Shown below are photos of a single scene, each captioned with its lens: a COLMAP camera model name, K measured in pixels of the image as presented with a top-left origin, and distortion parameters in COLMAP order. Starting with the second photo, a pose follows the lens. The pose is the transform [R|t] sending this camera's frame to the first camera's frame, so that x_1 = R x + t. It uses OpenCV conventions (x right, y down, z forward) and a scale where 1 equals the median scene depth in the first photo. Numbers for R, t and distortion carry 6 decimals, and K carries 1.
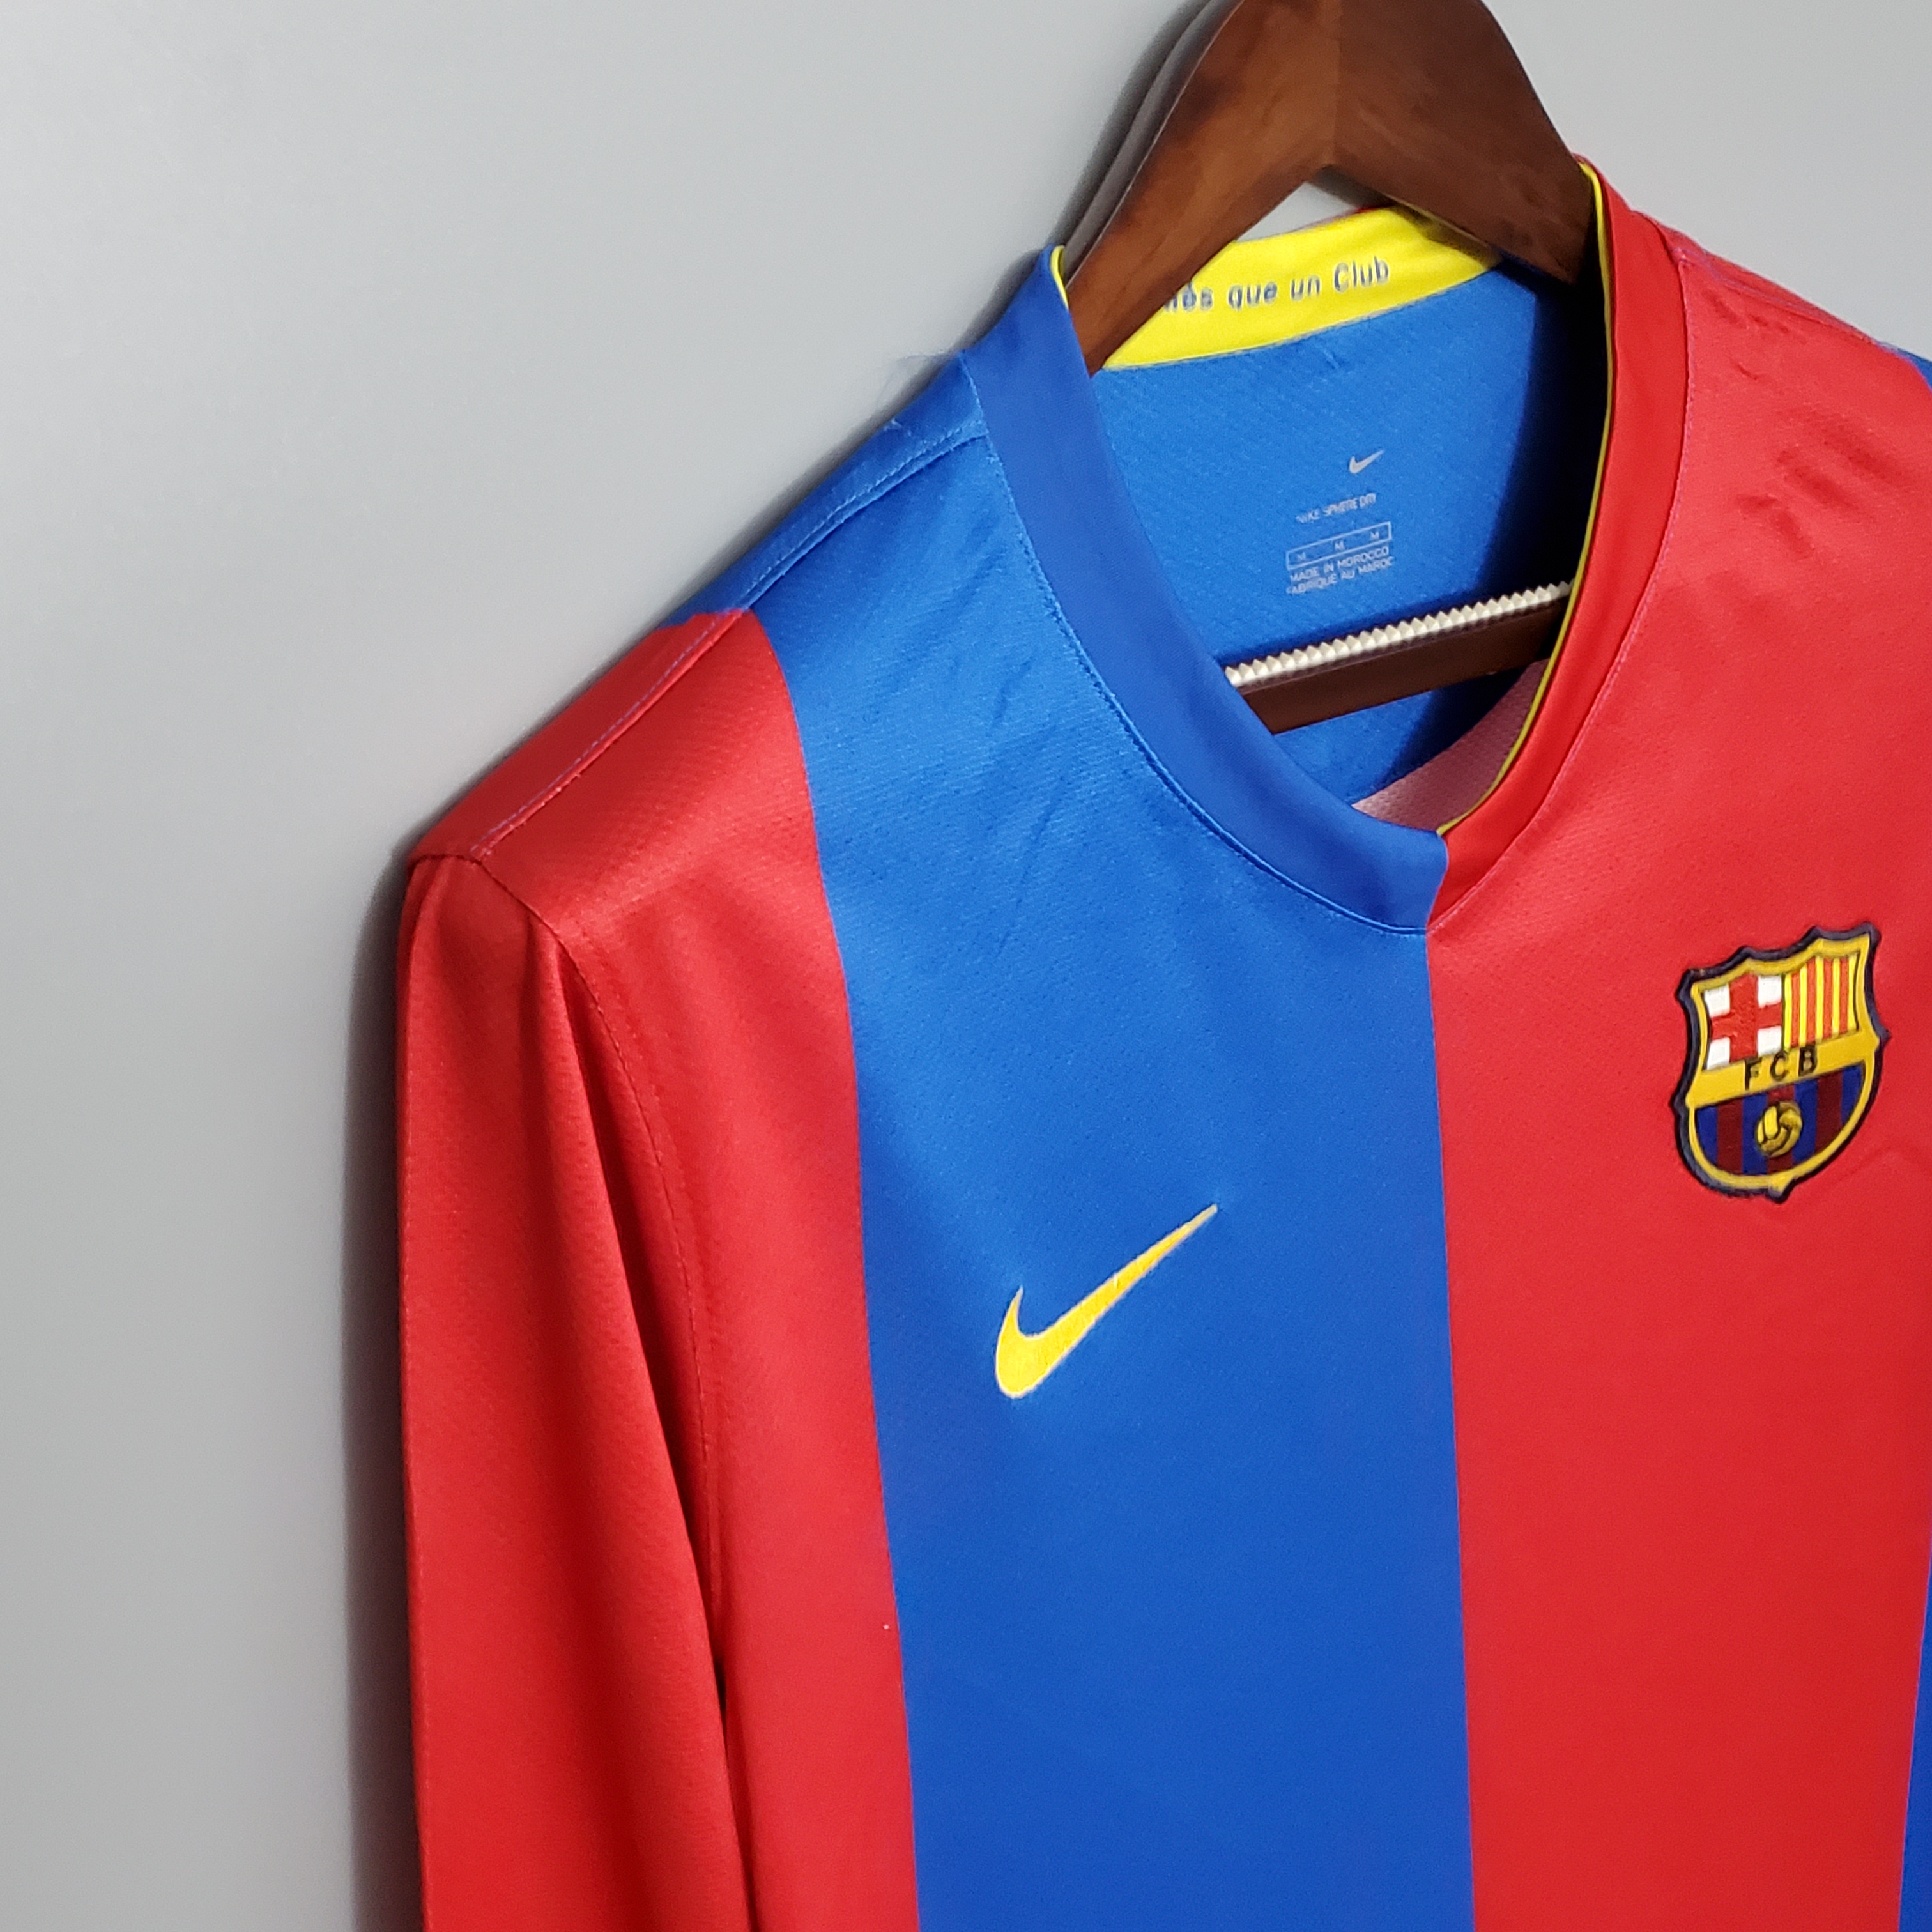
lens RADIAL K [[2795.4, 0, 967.4], [0, 2795.4, 927.2], [0, 0, 1]] dist [0.346562, -1.410044]
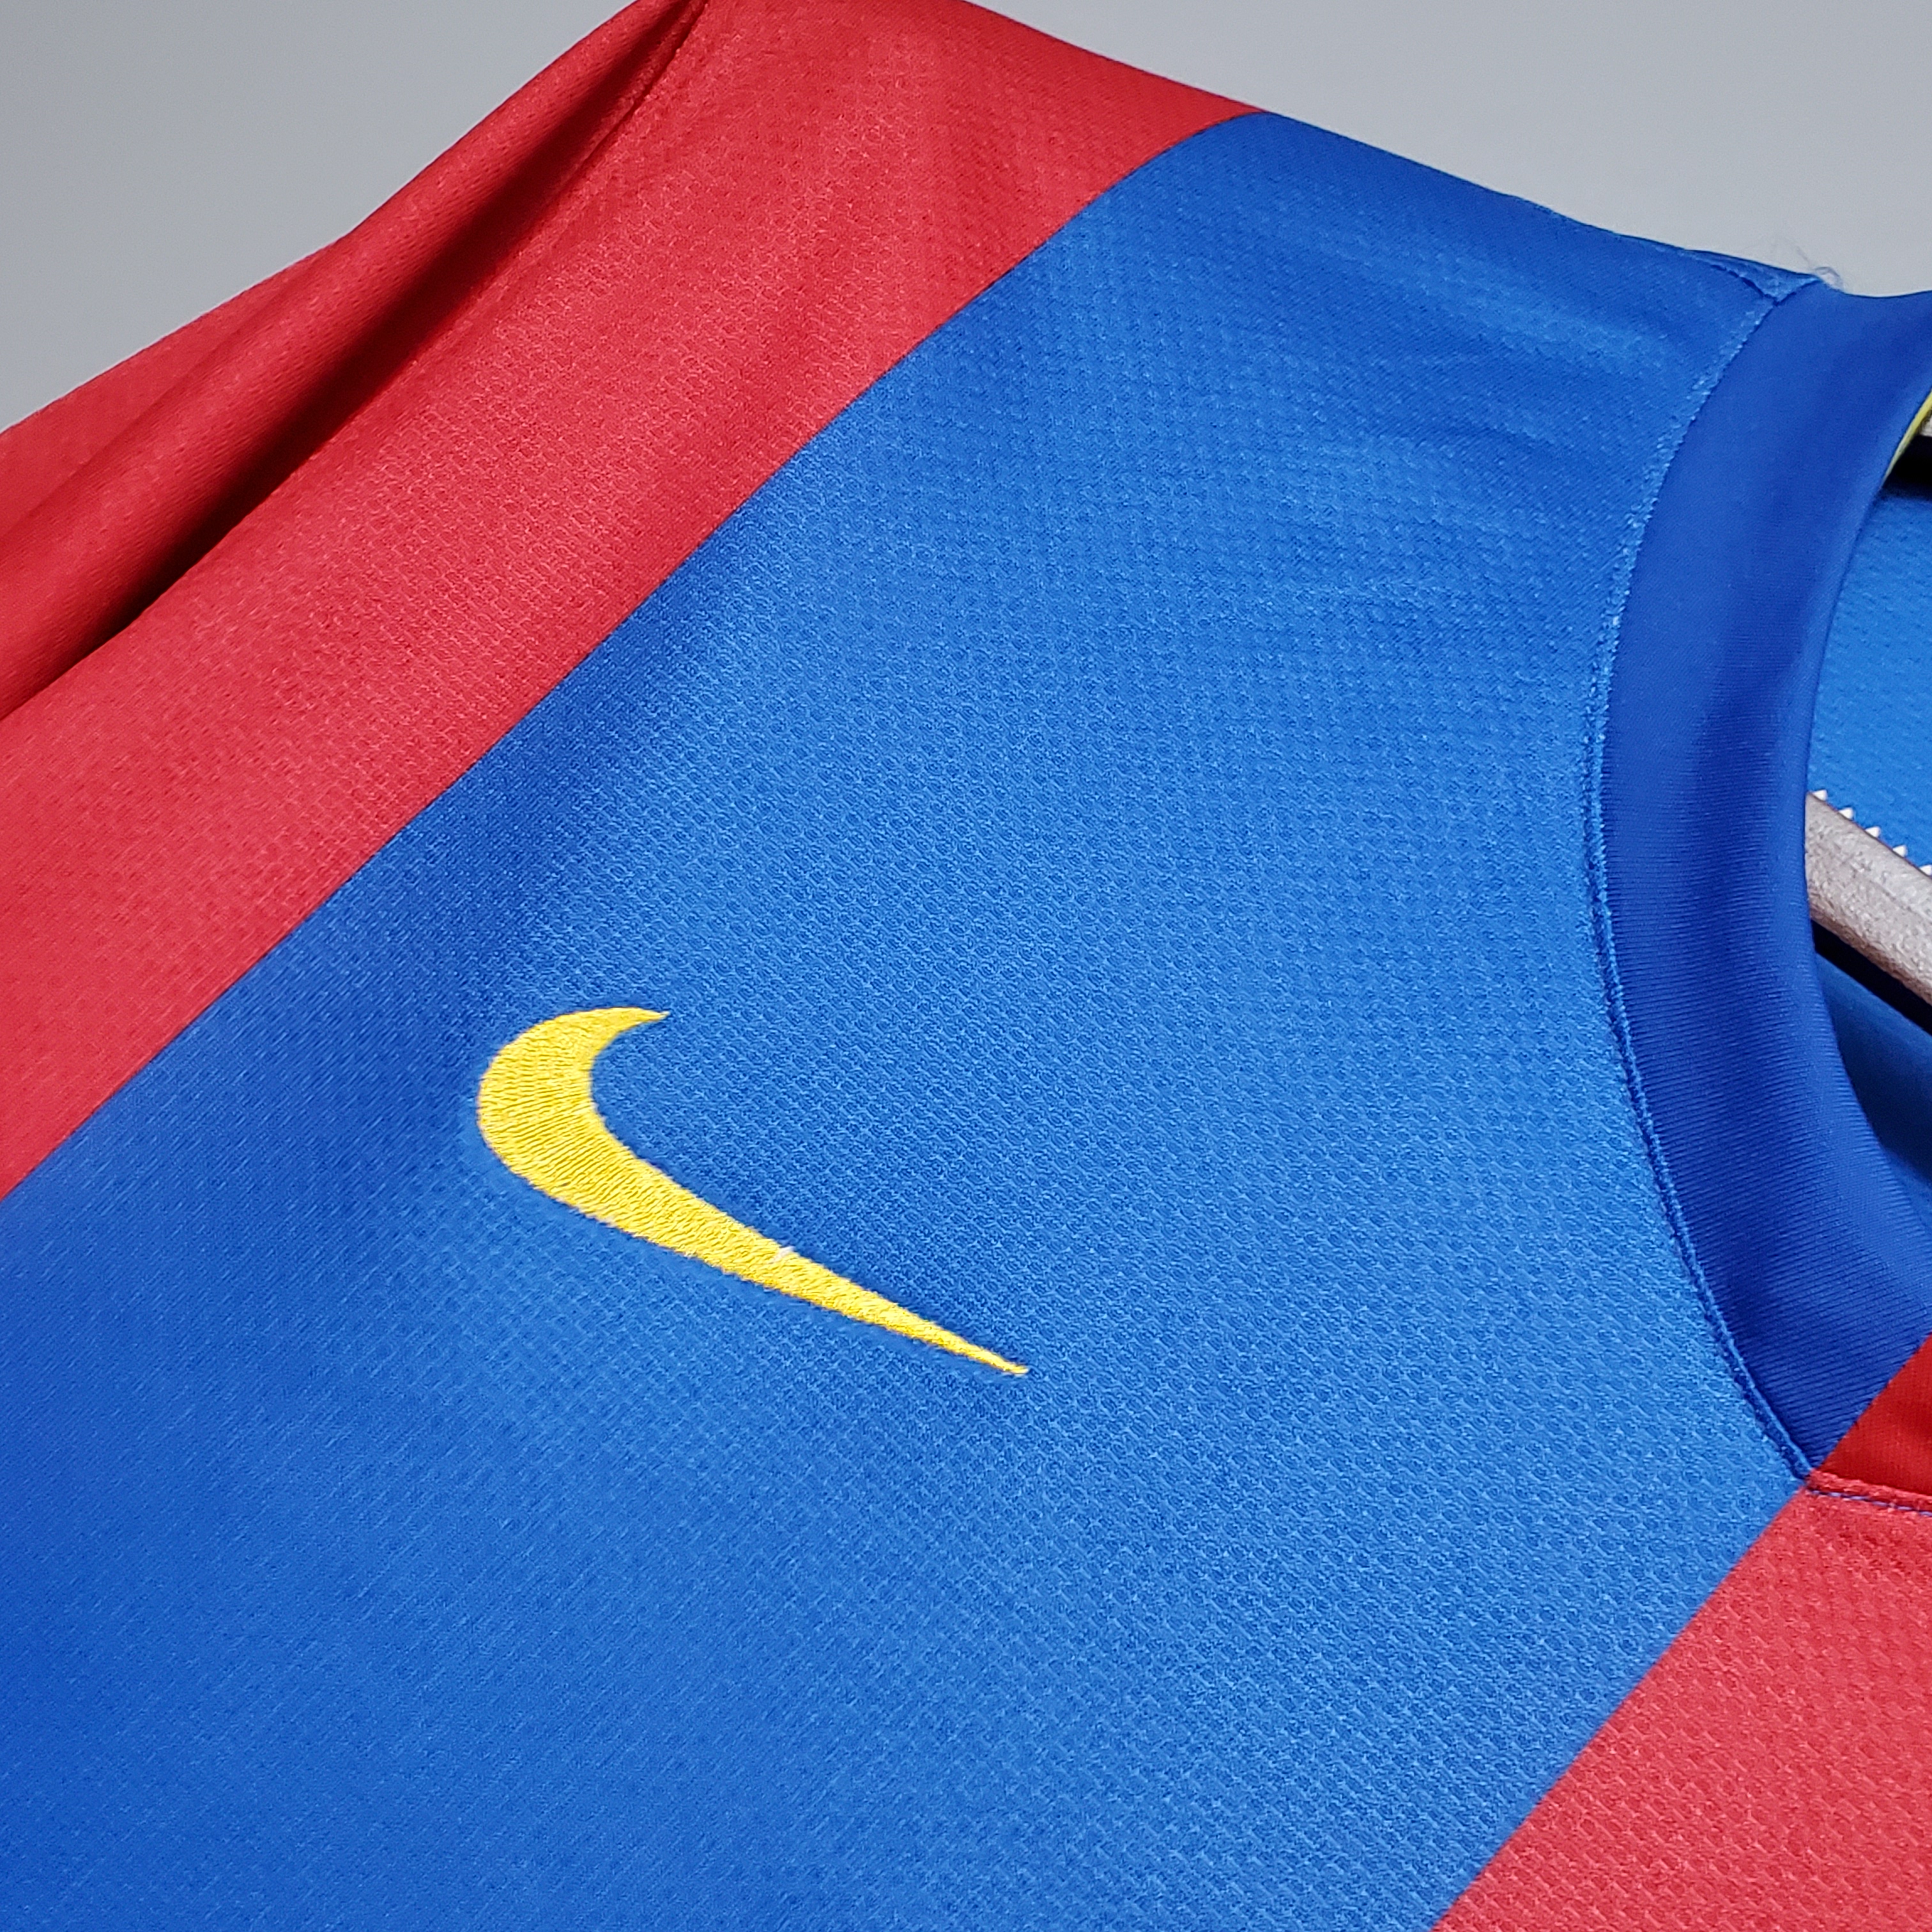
lens RADIAL K [[2795.4, 0, 967.4], [0, 2795.4, 927.2], [0, 0, 1]] dist [0.346562, -1.410044]
pose [[0.507439, 0.335885, -0.793528, 0.392786], [-0.842937, 0.384564, -0.376256, 0.231497], [0.178783, 0.859821, 0.478273, 0.631953]]
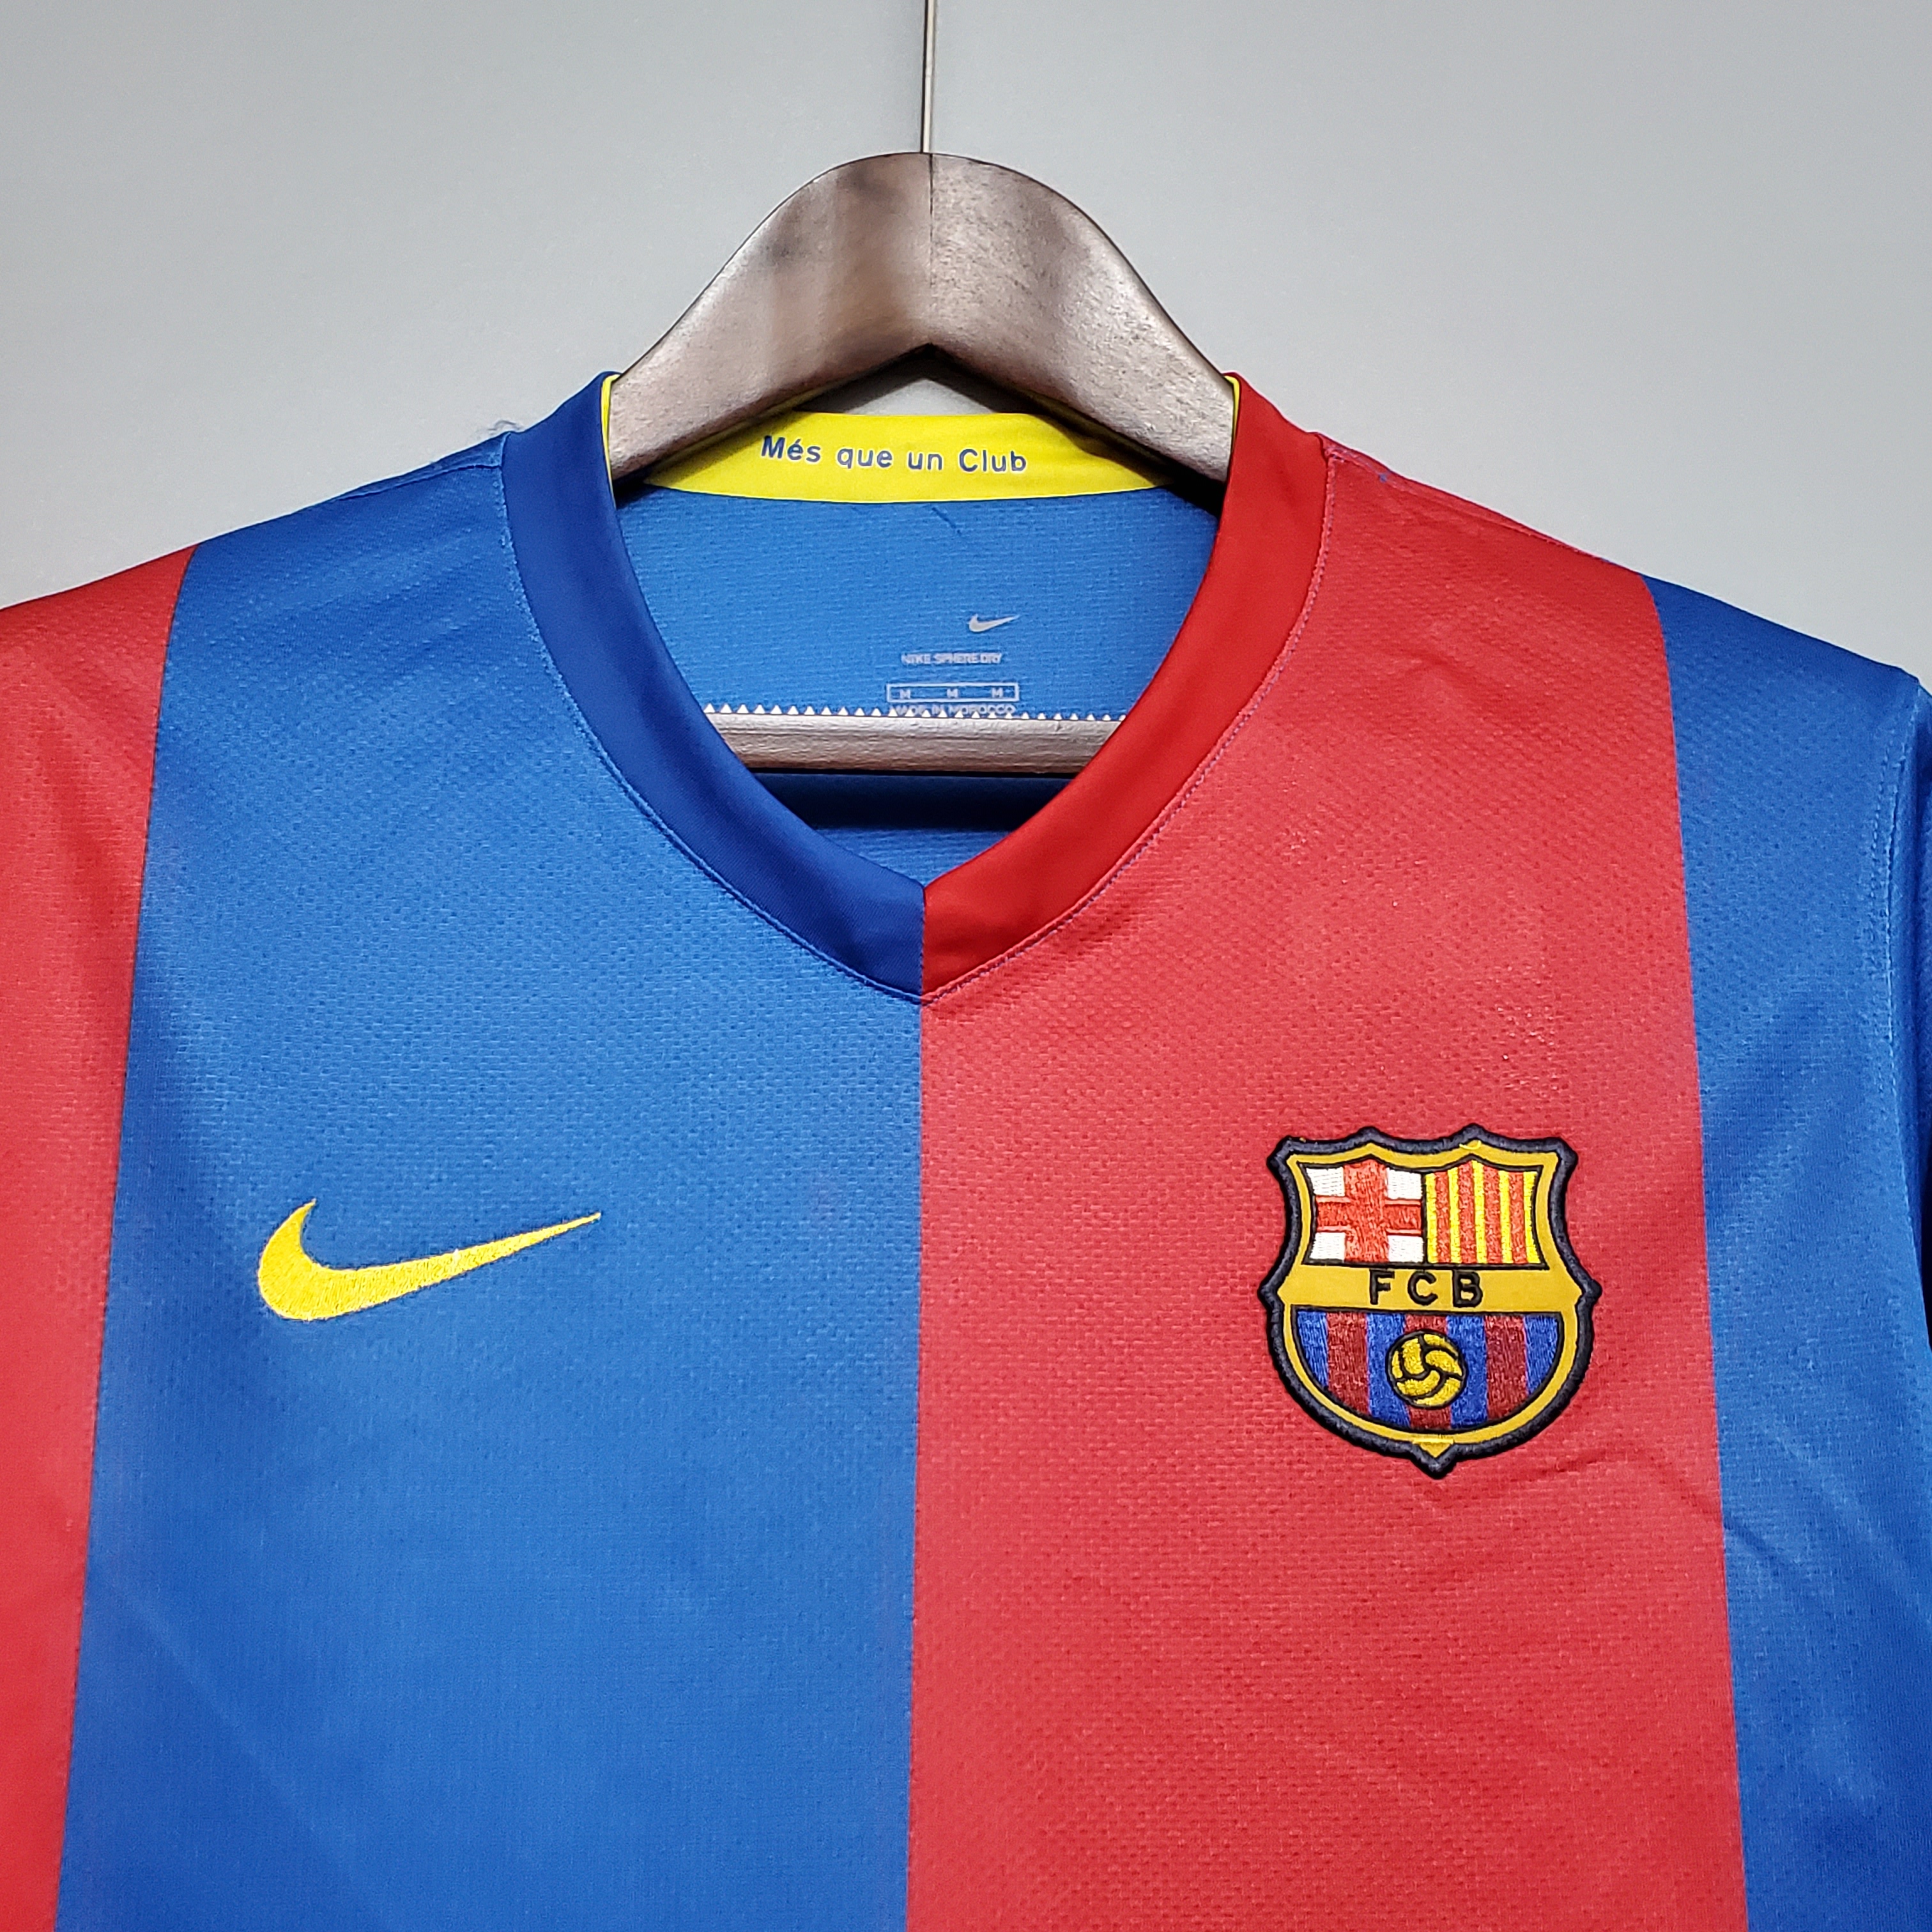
lens RADIAL K [[2795.4, 0, 967.4], [0, 2795.4, 927.2], [0, 0, 1]] dist [0.346562, -1.410044]
pose [[0.861450, -0.049696, -0.505404, 0.596451], [-0.241653, 0.835196, -0.494017, 0.401767], [0.446662, 0.547703, 0.707470, 0.311783]]
